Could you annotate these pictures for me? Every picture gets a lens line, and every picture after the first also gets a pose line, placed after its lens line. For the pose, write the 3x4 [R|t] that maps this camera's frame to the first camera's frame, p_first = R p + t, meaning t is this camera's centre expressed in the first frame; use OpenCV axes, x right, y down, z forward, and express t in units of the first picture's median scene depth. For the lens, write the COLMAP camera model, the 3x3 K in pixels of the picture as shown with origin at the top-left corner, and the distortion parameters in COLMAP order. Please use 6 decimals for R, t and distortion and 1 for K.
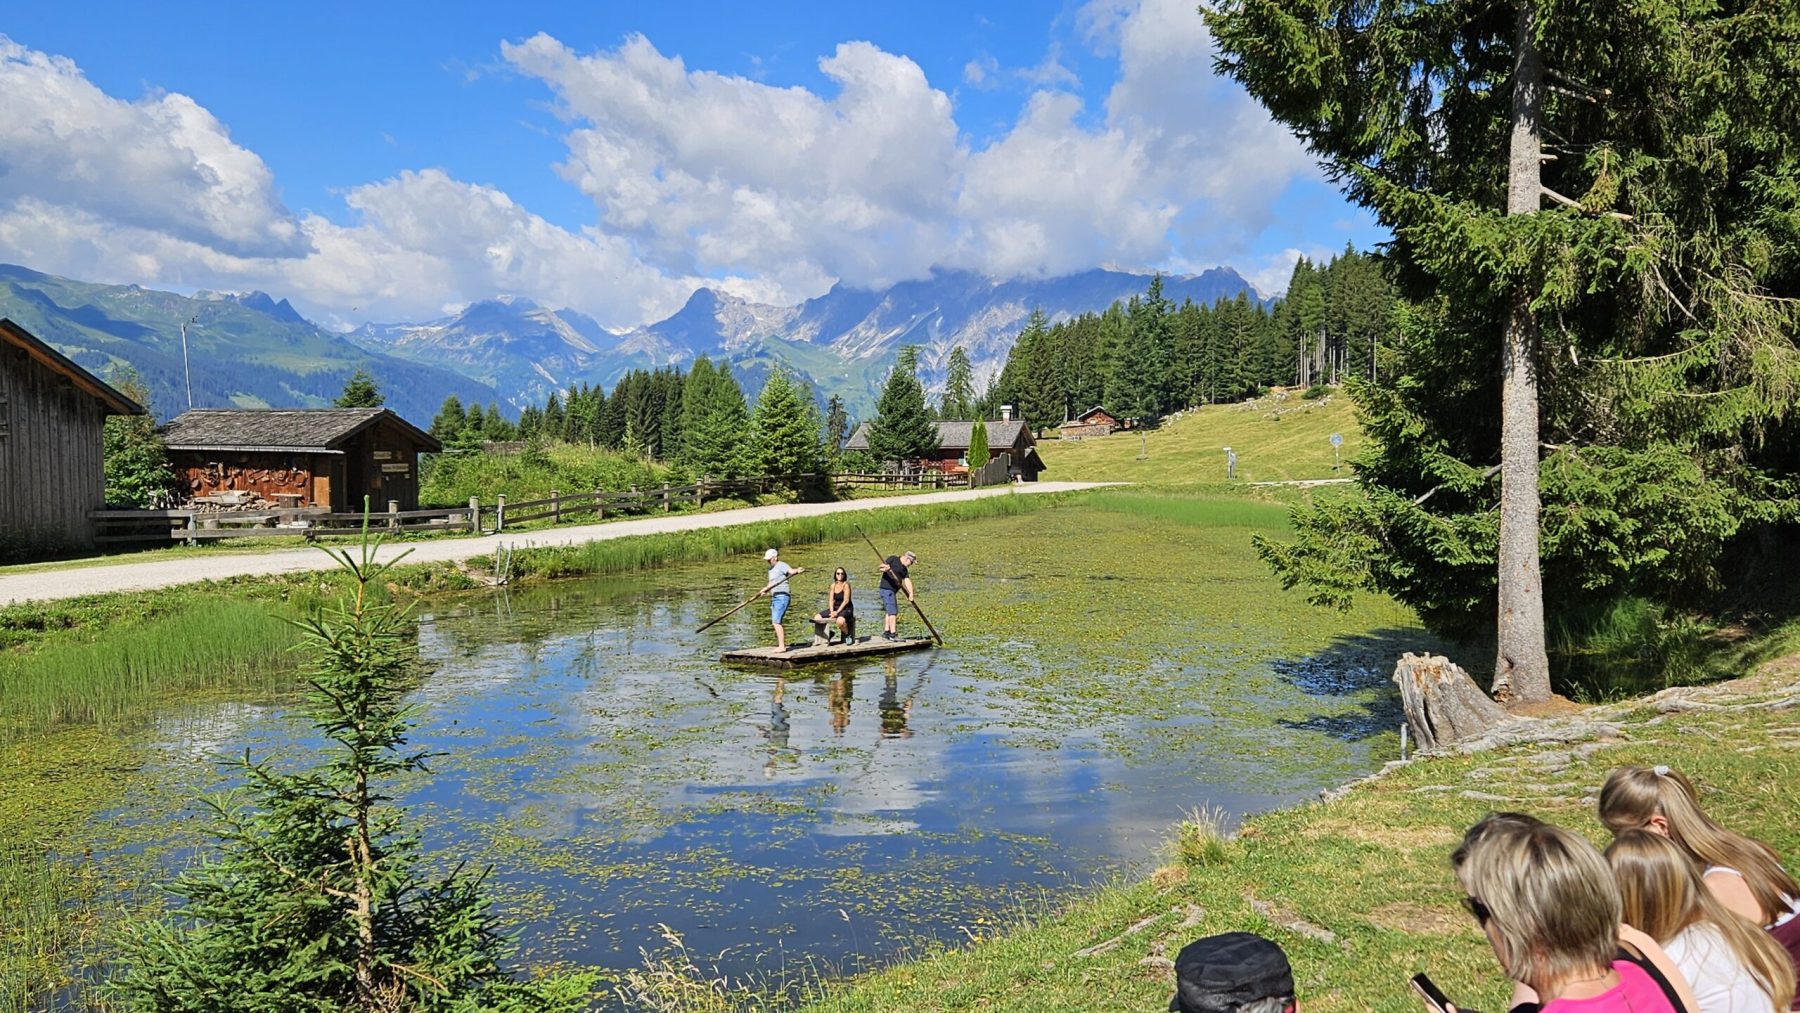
lens RADIAL K [[1609.7, 0, 890.1], [0, 1609.7, 514.6], [0, 0, 1]] dist [0.108865, -0.152303]
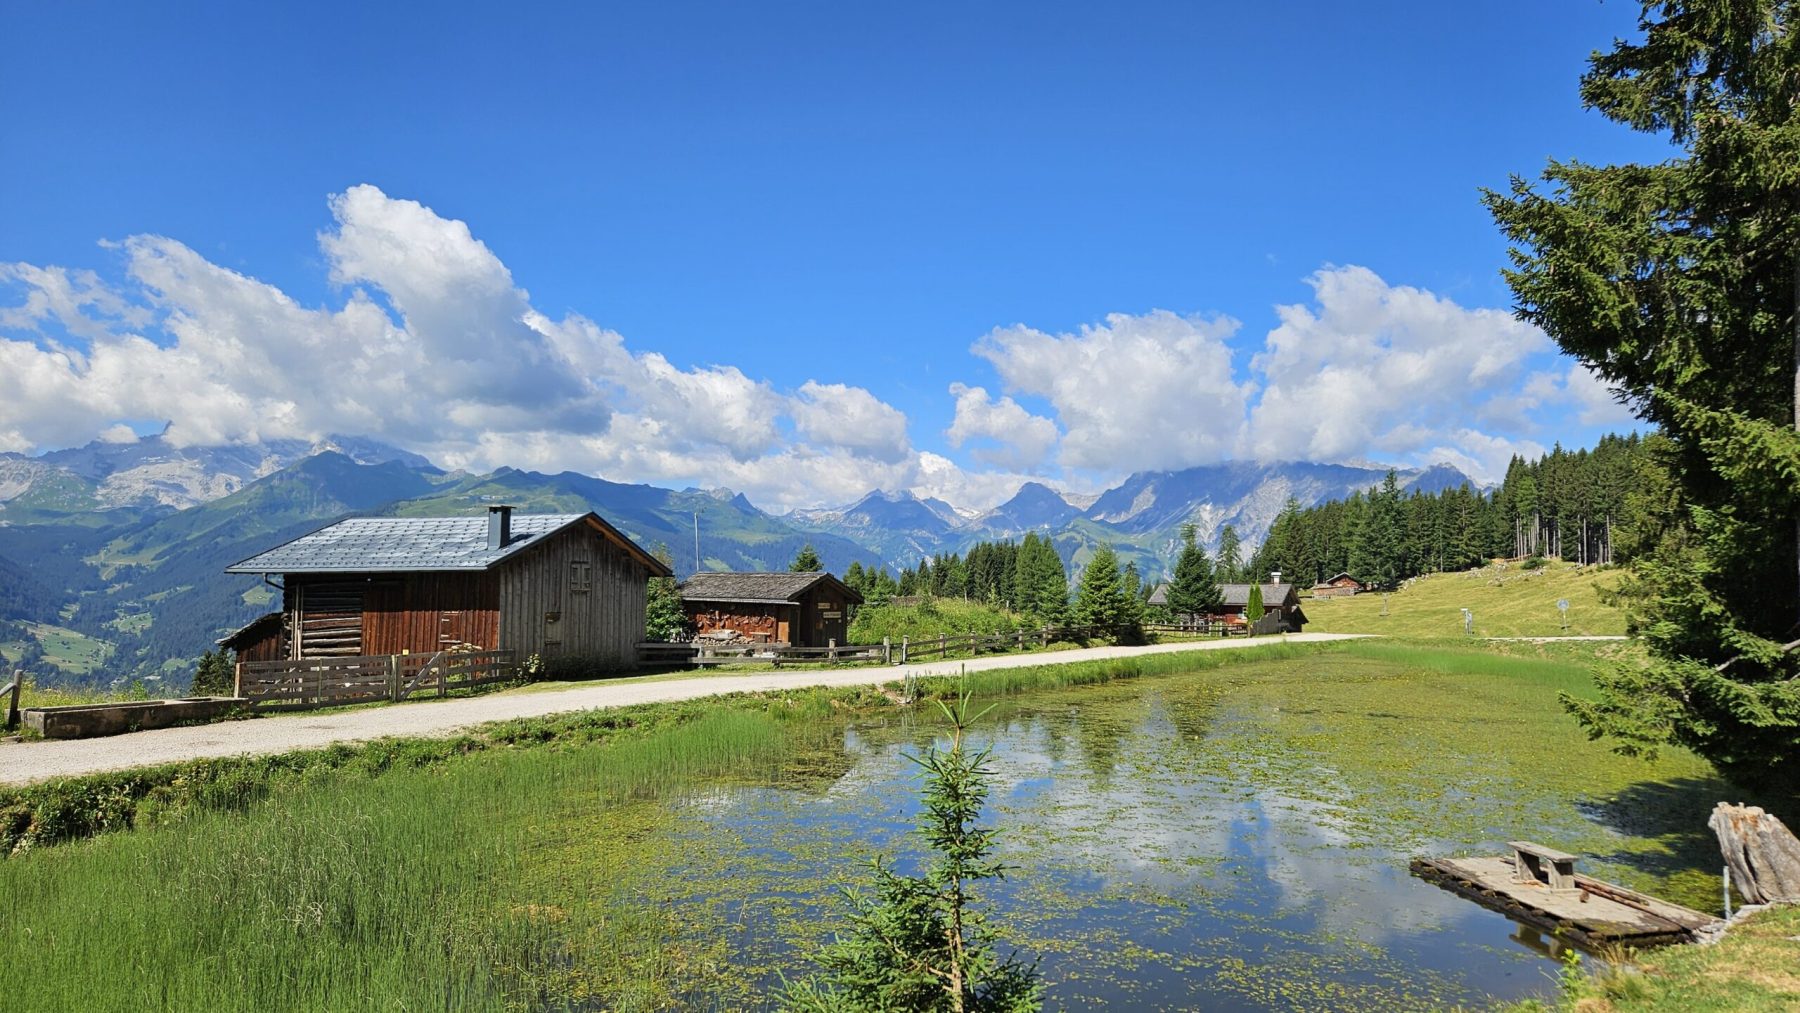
lens RADIAL K [[1199.4, 0, 912.2], [0, 1199.4, 526.7], [0, 0, 1]] dist [0.078375, -0.060302]
pose [[0.977757, 0.001971, -0.209733, -0.020730], [-0.023335, 0.994770, -0.099437, -0.003227], [0.208440, 0.102119, 0.972689, 0.003182]]
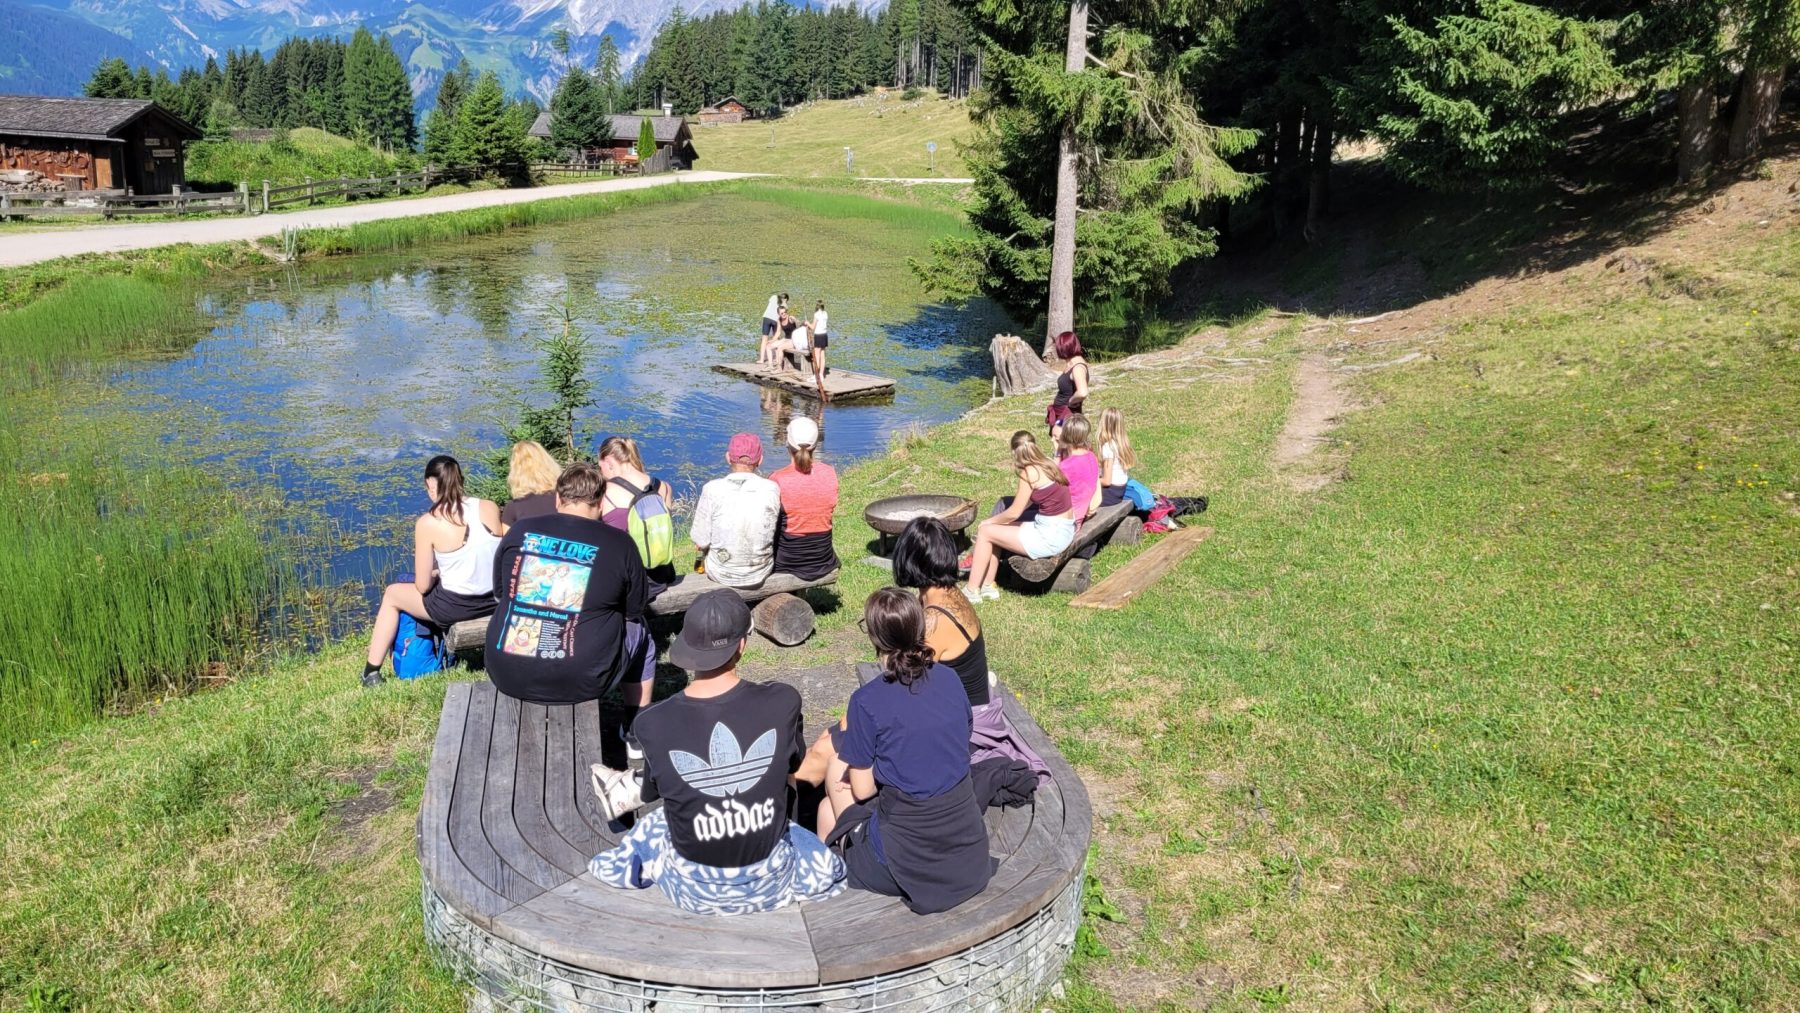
lens RADIAL K [[1362.1, 0, 918.4], [0, 1362.1, 476.3], [0, 0, 1]] dist [0.025527, -0.013899]
pose [[0.964116, -0.023139, 0.264472, -0.047338], [-0.032138, 0.978696, 0.202786, -0.018543], [-0.263530, -0.204009, 0.942832, -0.116915]]
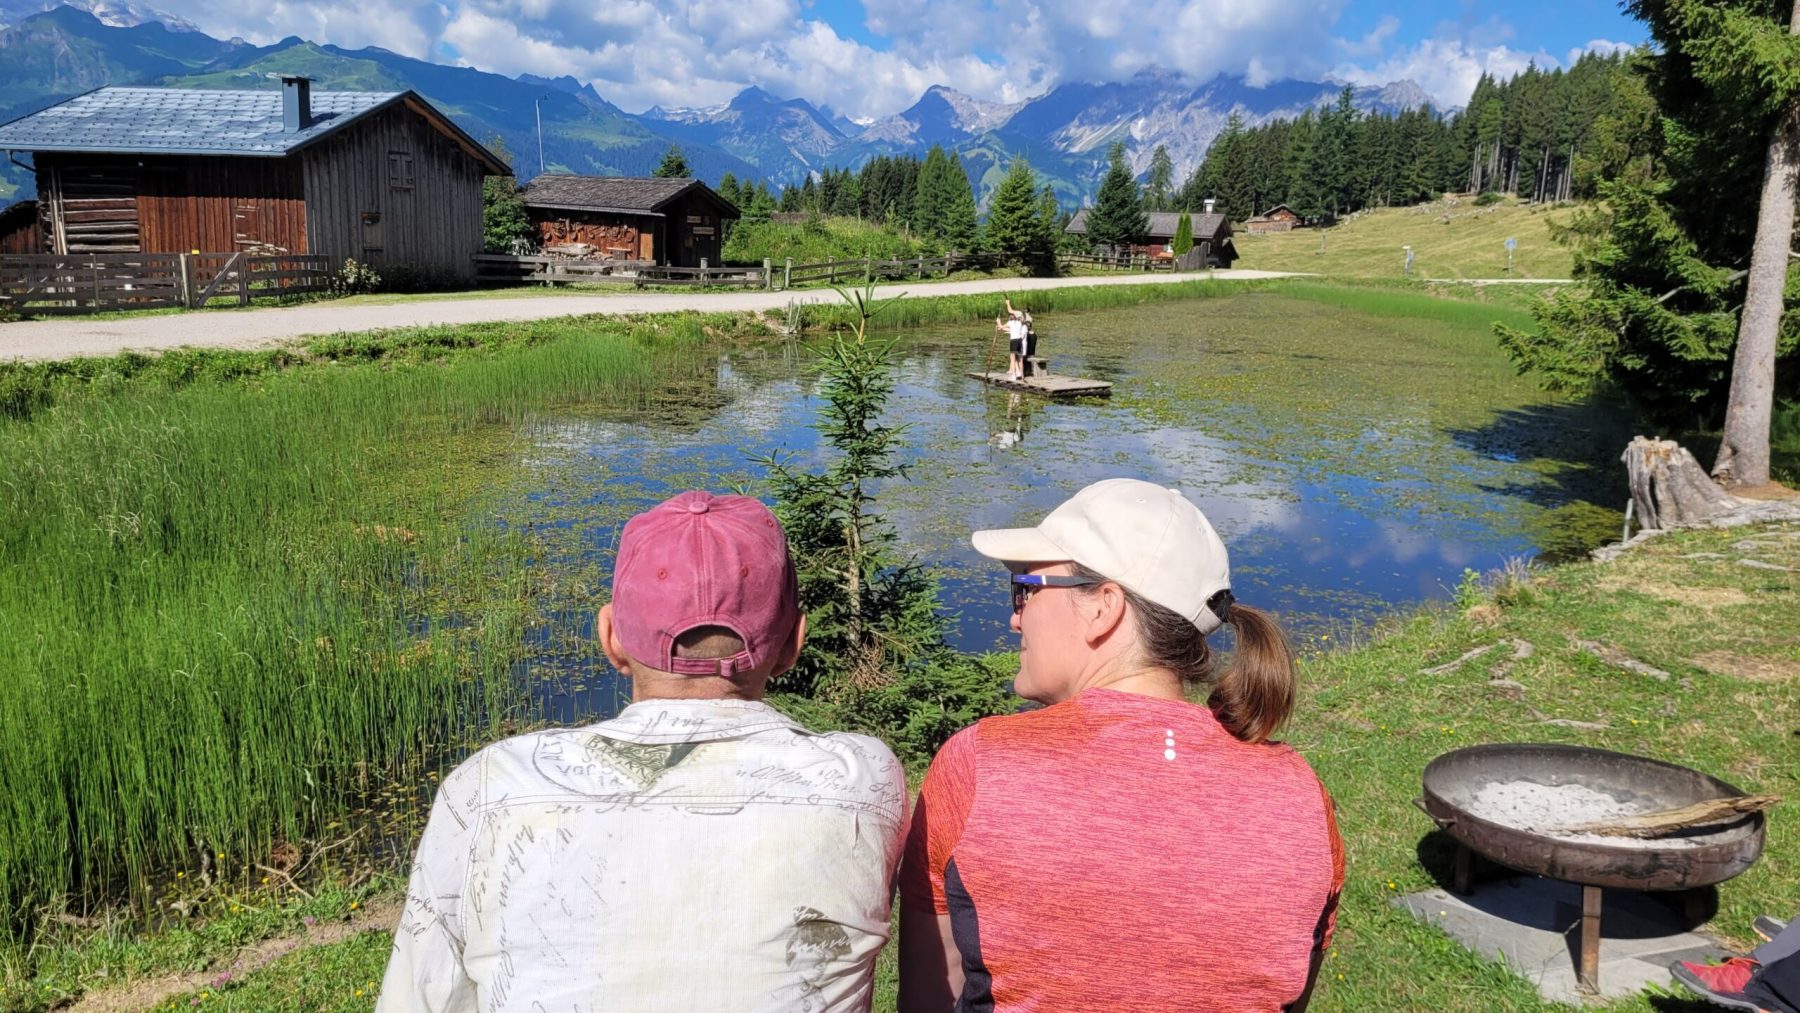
lens RADIAL K [[1361.0, 0, 909.3], [0, 1361.0, 496.8], [0, 0, 1]] dist [0.042904, -0.036889]
pose [[0.990683, 0.069431, -0.117163, -0.021843], [-0.050889, 0.986694, 0.154417, 0.001952], [0.126326, -0.147016, 0.981034, 0.000774]]
